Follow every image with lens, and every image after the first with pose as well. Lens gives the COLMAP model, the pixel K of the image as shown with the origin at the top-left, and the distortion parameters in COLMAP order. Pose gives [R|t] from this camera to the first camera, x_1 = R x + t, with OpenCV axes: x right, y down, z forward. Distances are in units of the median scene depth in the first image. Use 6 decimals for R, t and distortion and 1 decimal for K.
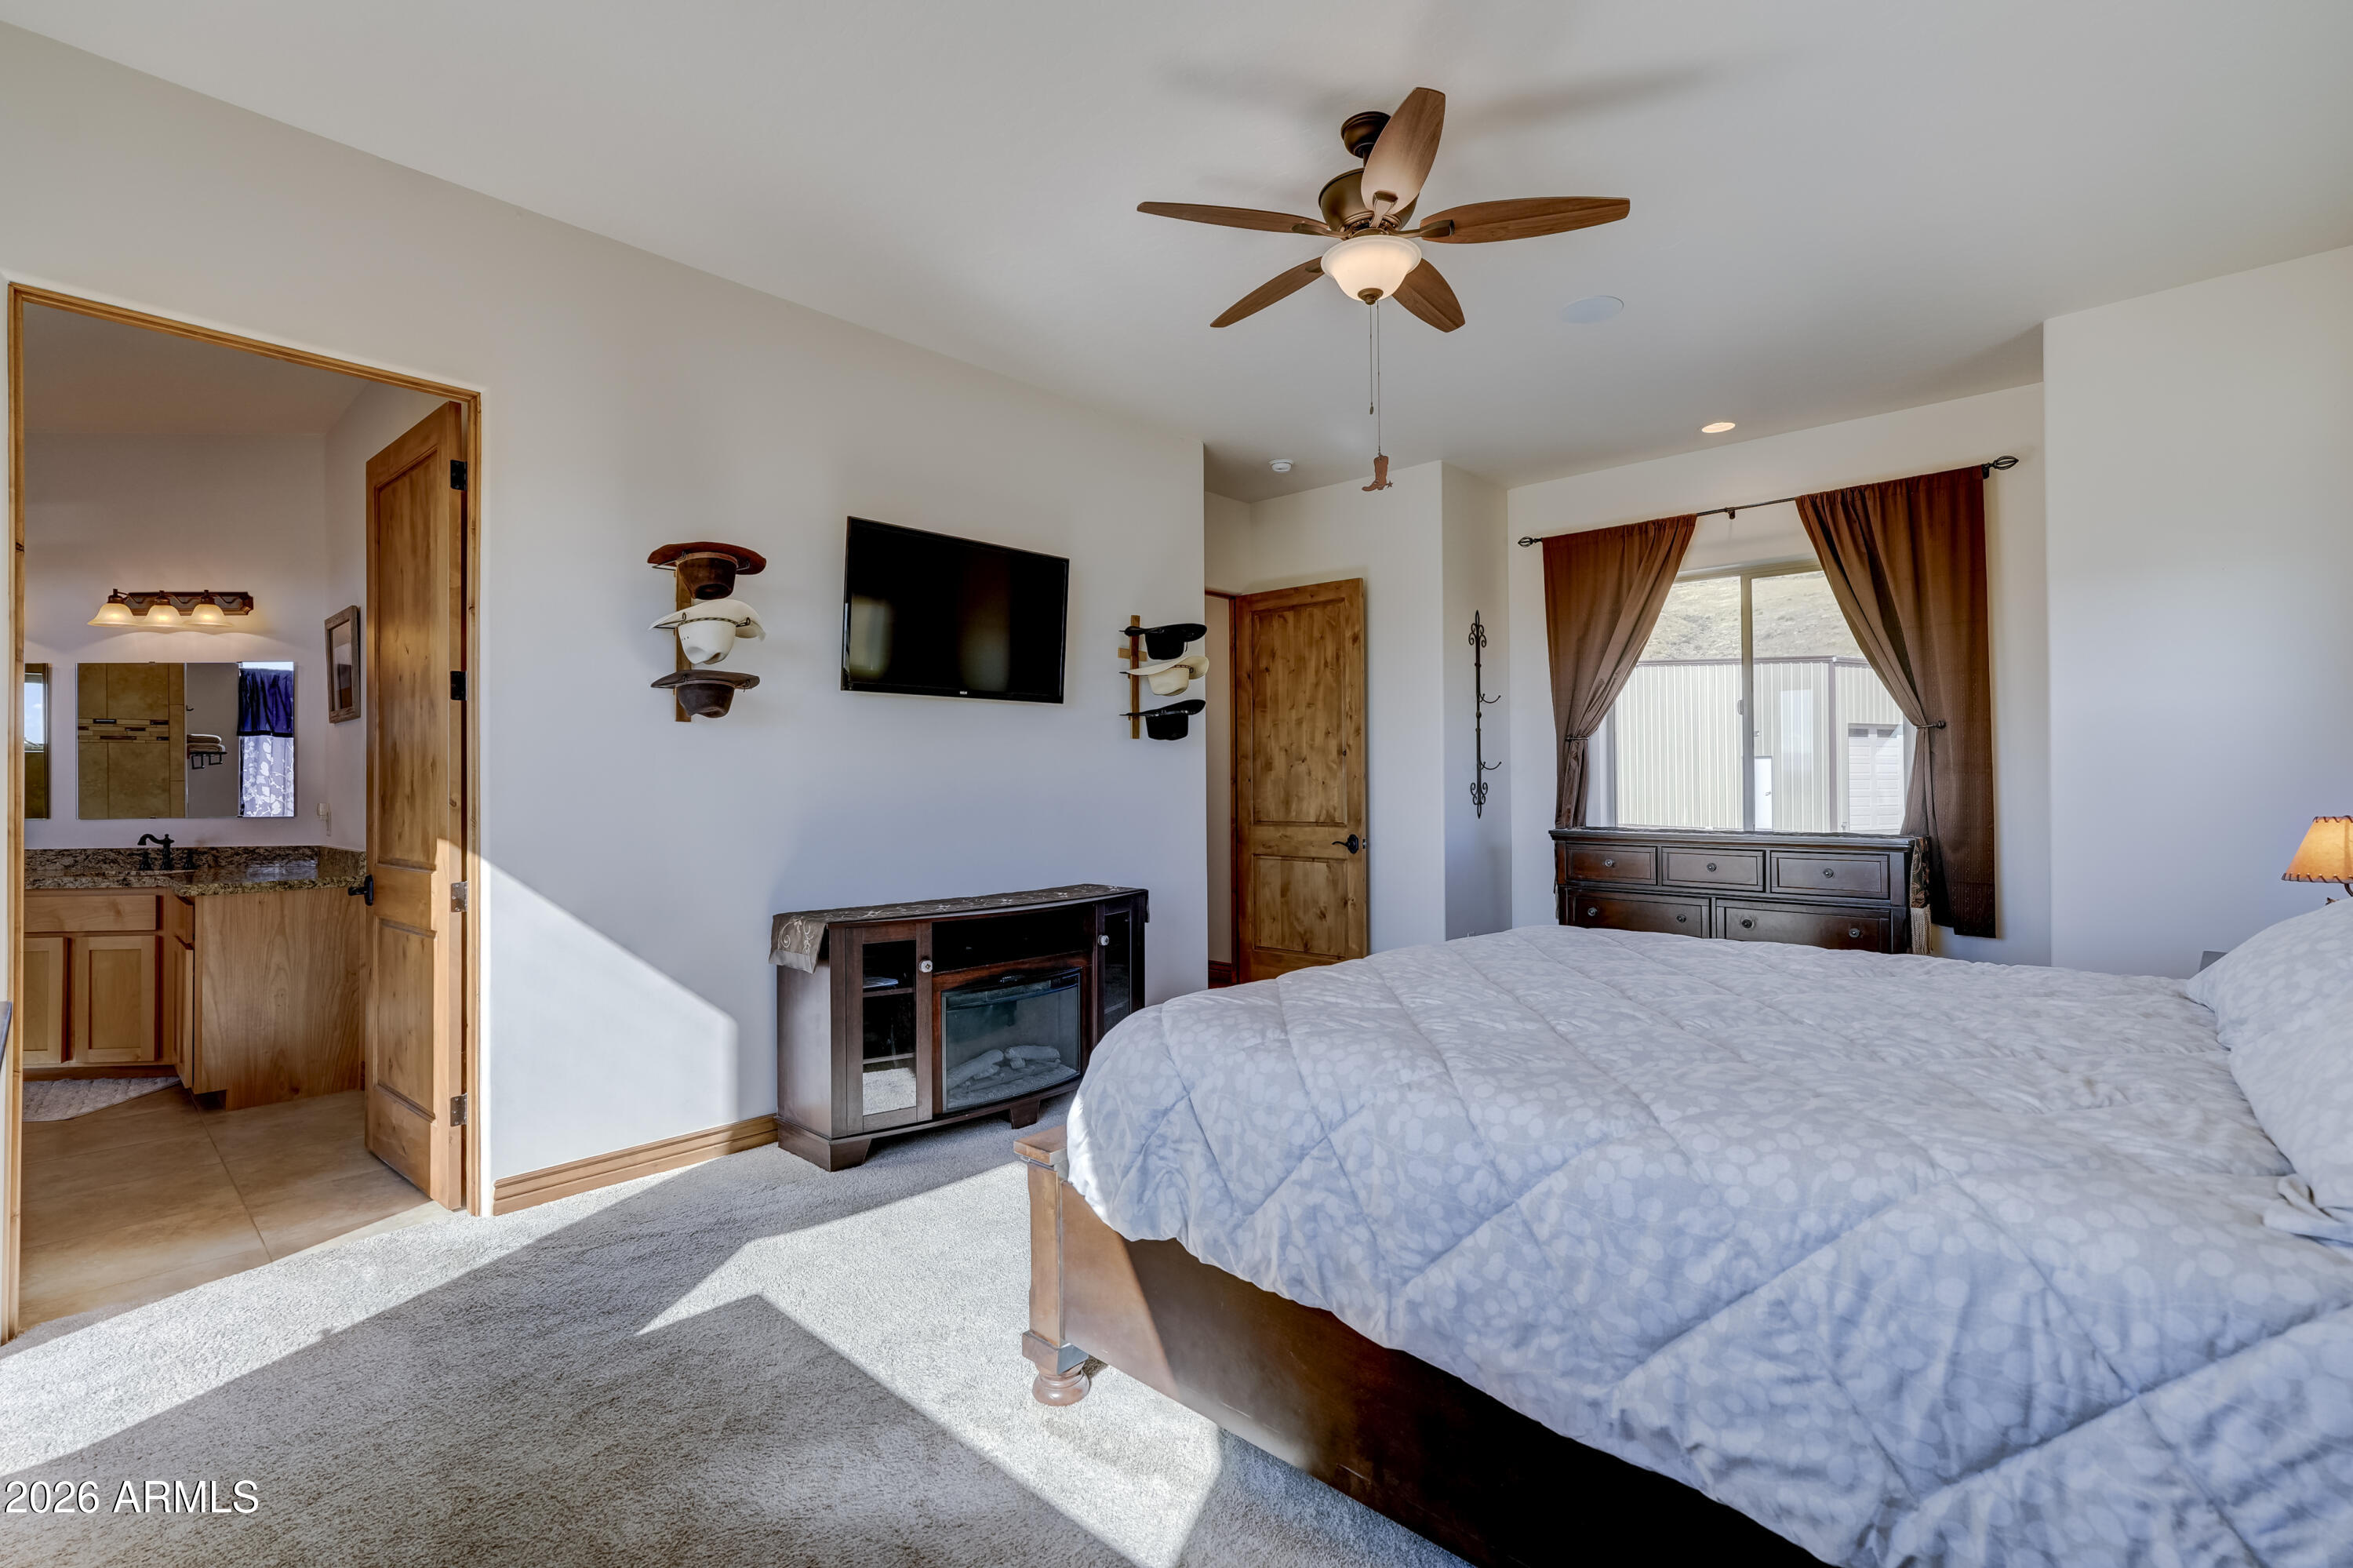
lens RADIAL K [[1066.2, 0, 1173.6], [0, 1066.2, 771.2], [0, 0, 1]] dist [-0.018536, 0.014610]
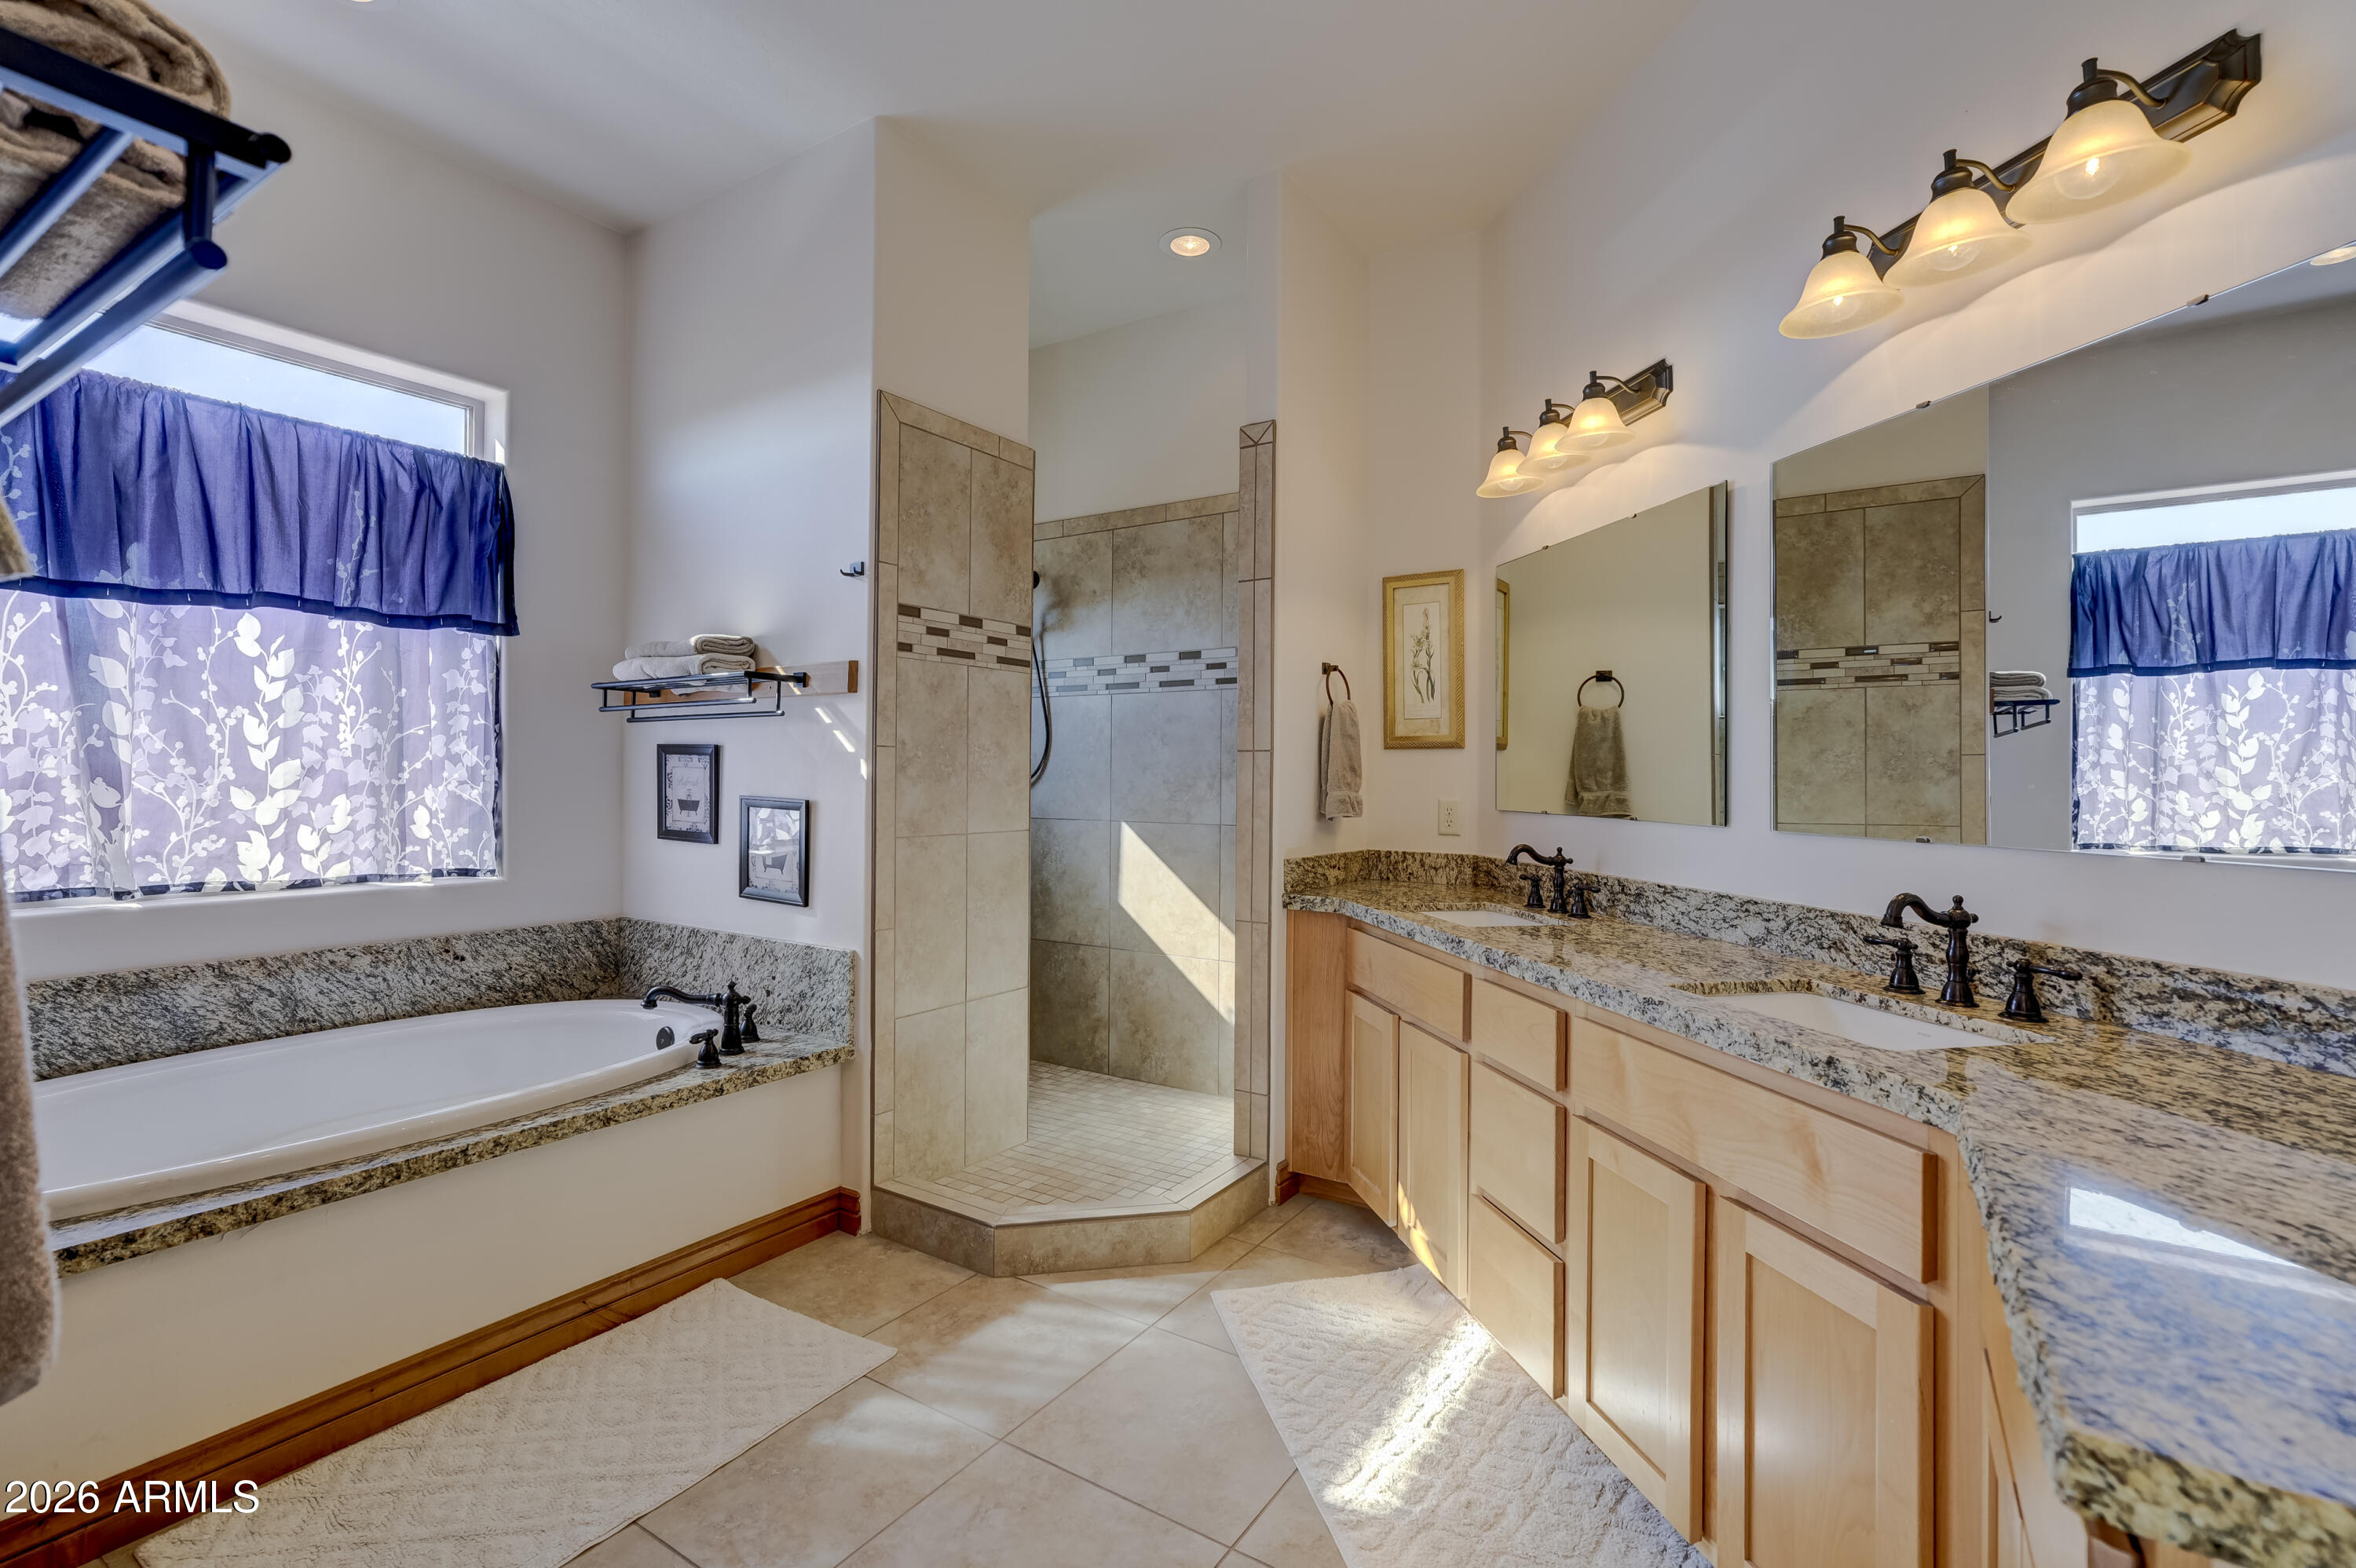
lens RADIAL K [[1067.4, 0, 1175.1], [0, 1067.4, 771.2], [0, 0, 1]] dist [-0.018536, 0.014610]
pose [[0.178114, 0.005330, -0.983995, -0.494077], [0.001708, 0.999982, 0.005726, 0.014019], [0.984008, -0.002700, 0.178102, 0.519034]]
